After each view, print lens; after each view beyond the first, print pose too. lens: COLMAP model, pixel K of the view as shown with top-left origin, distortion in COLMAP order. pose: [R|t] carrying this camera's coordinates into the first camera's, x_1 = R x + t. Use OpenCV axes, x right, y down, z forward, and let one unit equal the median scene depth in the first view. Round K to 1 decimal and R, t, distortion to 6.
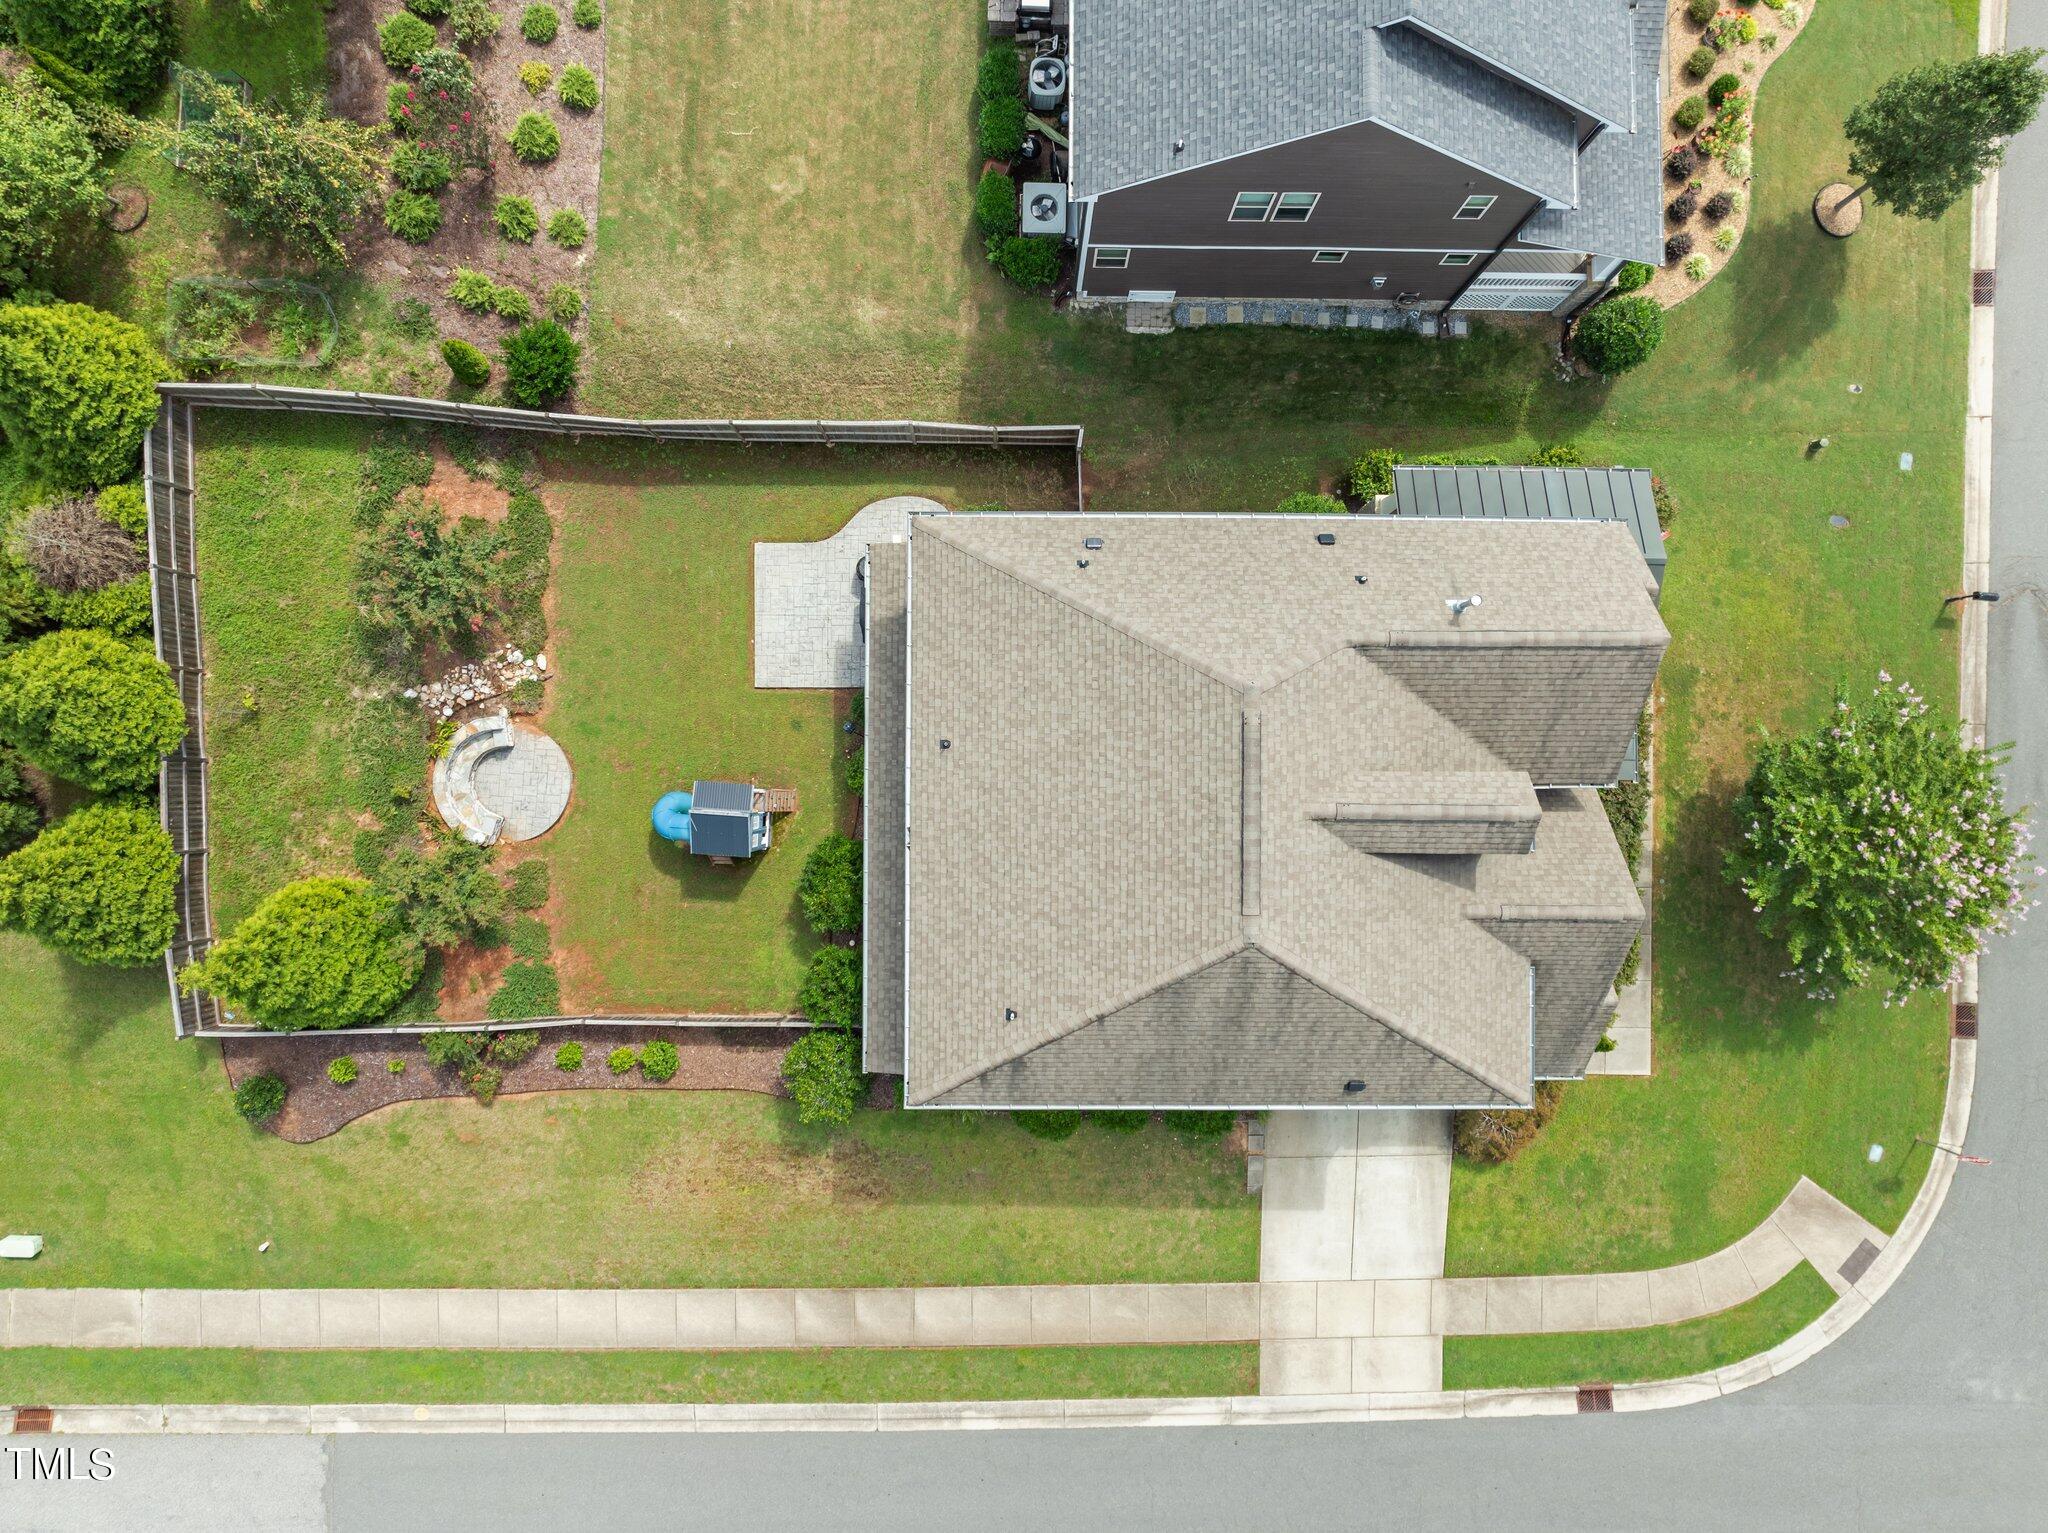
lens RADIAL K [[1428.9, 0, 1024.0], [0, 1428.9, 766.5], [0, 0, 1]] dist [-0.042075, 0.000406]
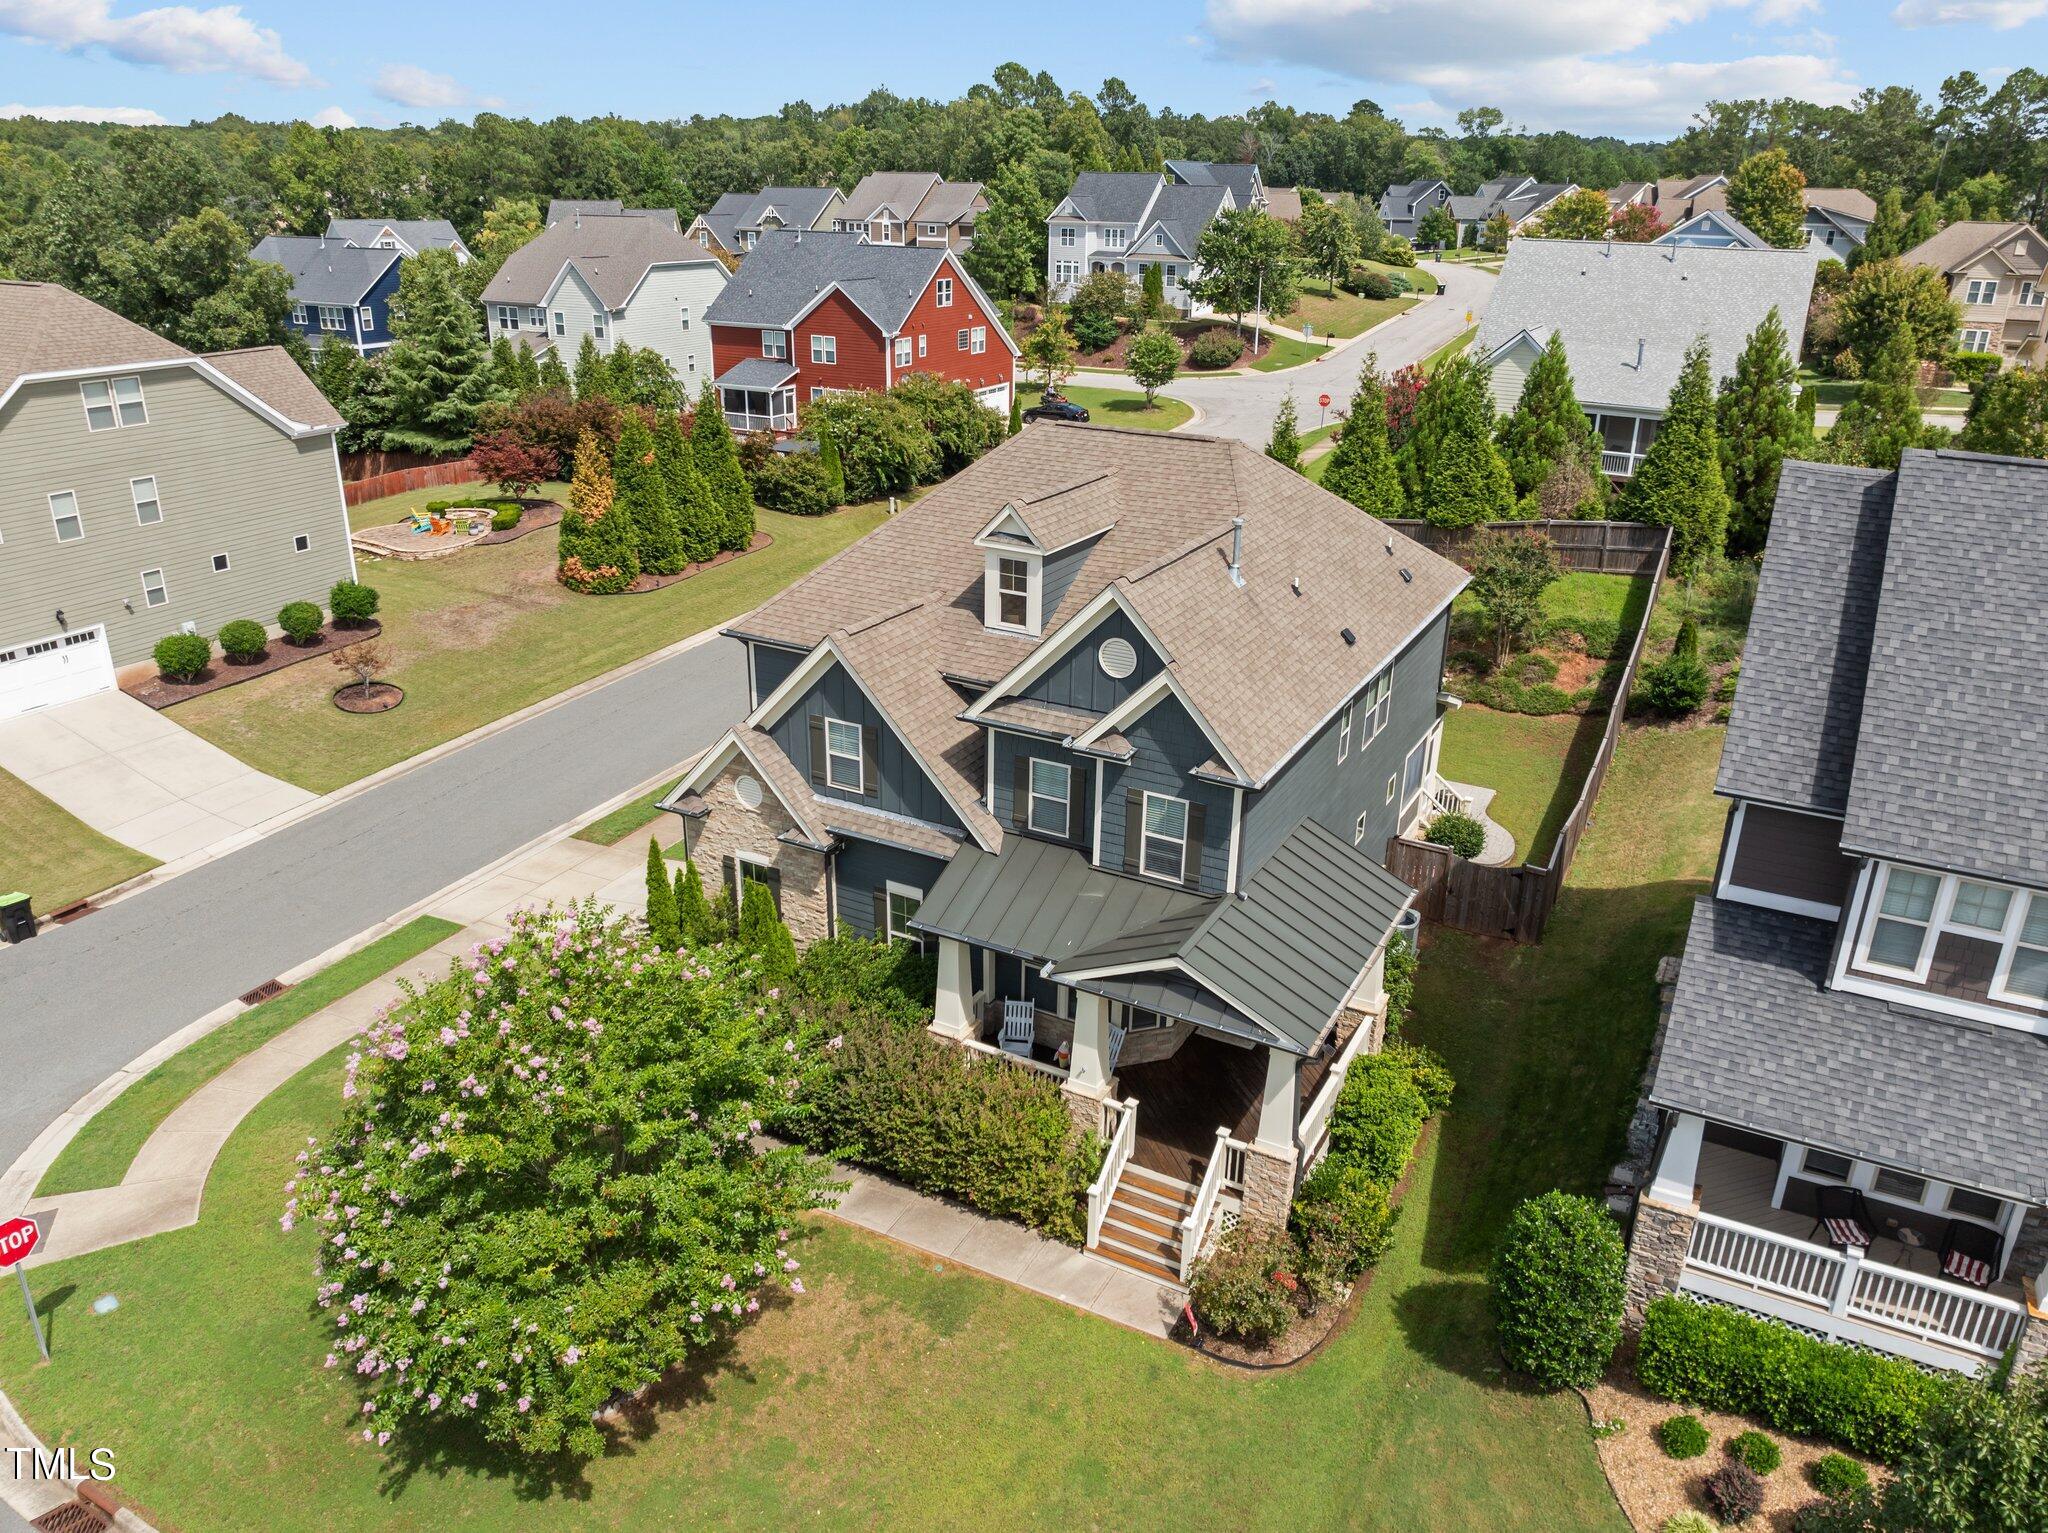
lens RADIAL K [[1440.5, 0, 1024.0], [0, 1440.5, 766.5], [0, 0, 1]] dist [-0.037617, 0.005337]
pose [[-0.472001, 0.316677, -0.822758, 0.868328], [-0.881552, -0.179081, 0.436802, -0.308588], [-0.009015, 0.931475, 0.363694, 0.567064]]
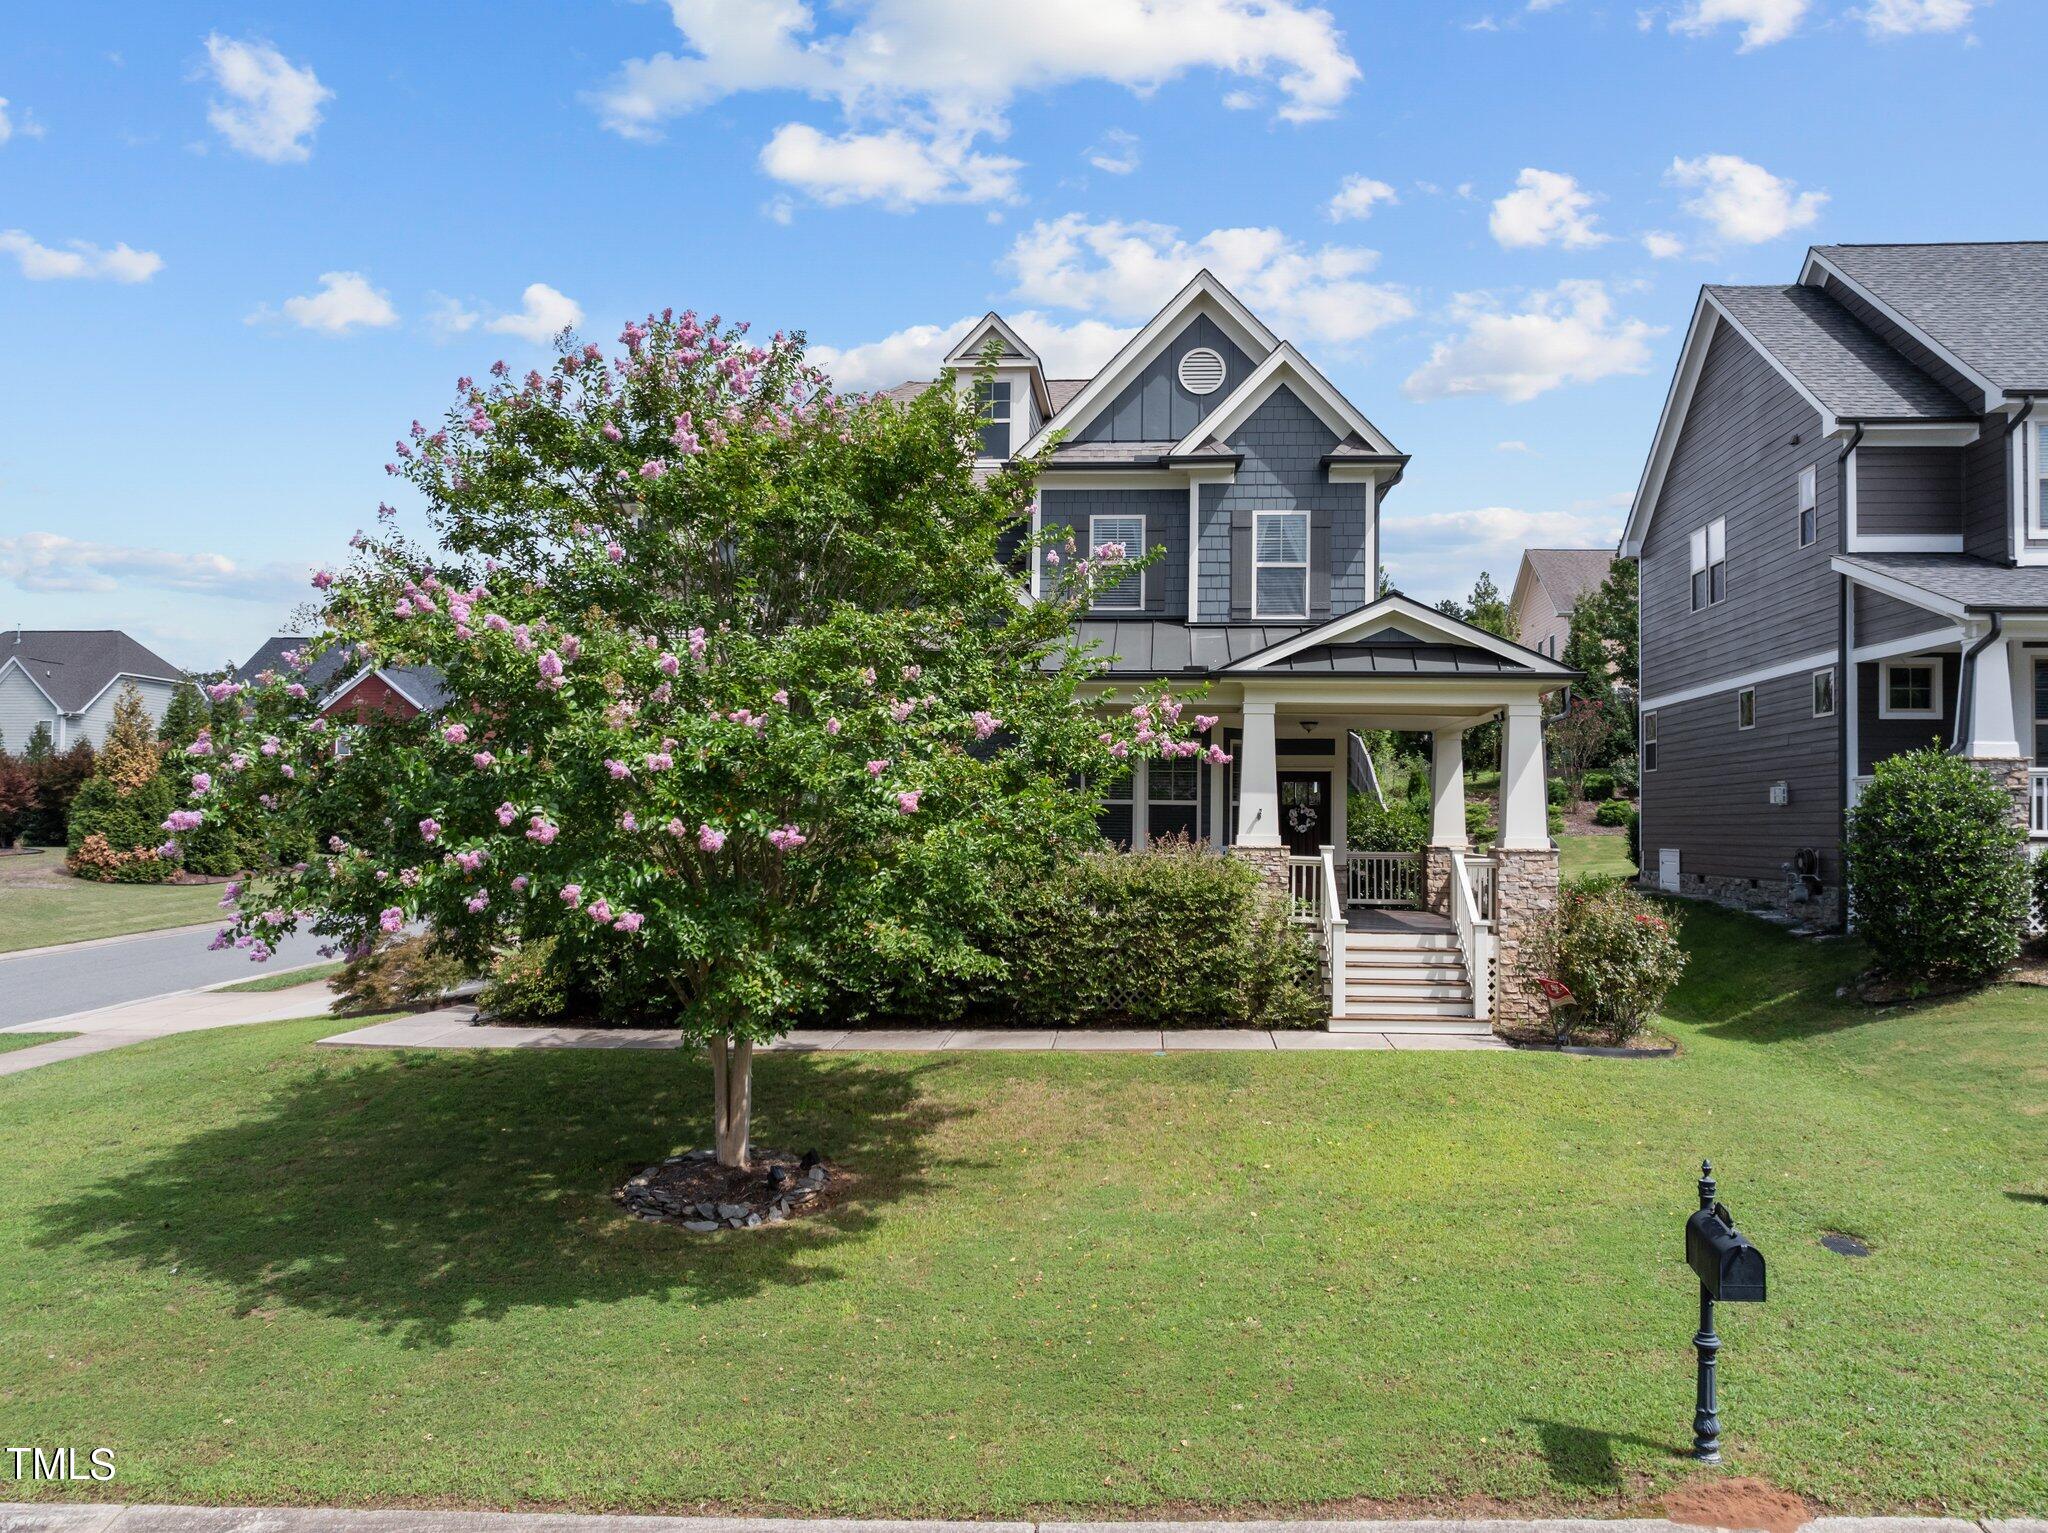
lens RADIAL K [[1451.3, 0, 1025.8], [0, 1451.3, 795.0], [0, 0, 1]] dist [-0.031077, 0.001108]
pose [[-0.092179, -0.034079, -0.995159, 0.871295], [-0.995742, 0.002470, 0.092148, -0.046578], [-0.000682, 0.999416, -0.034161, 0.930352]]
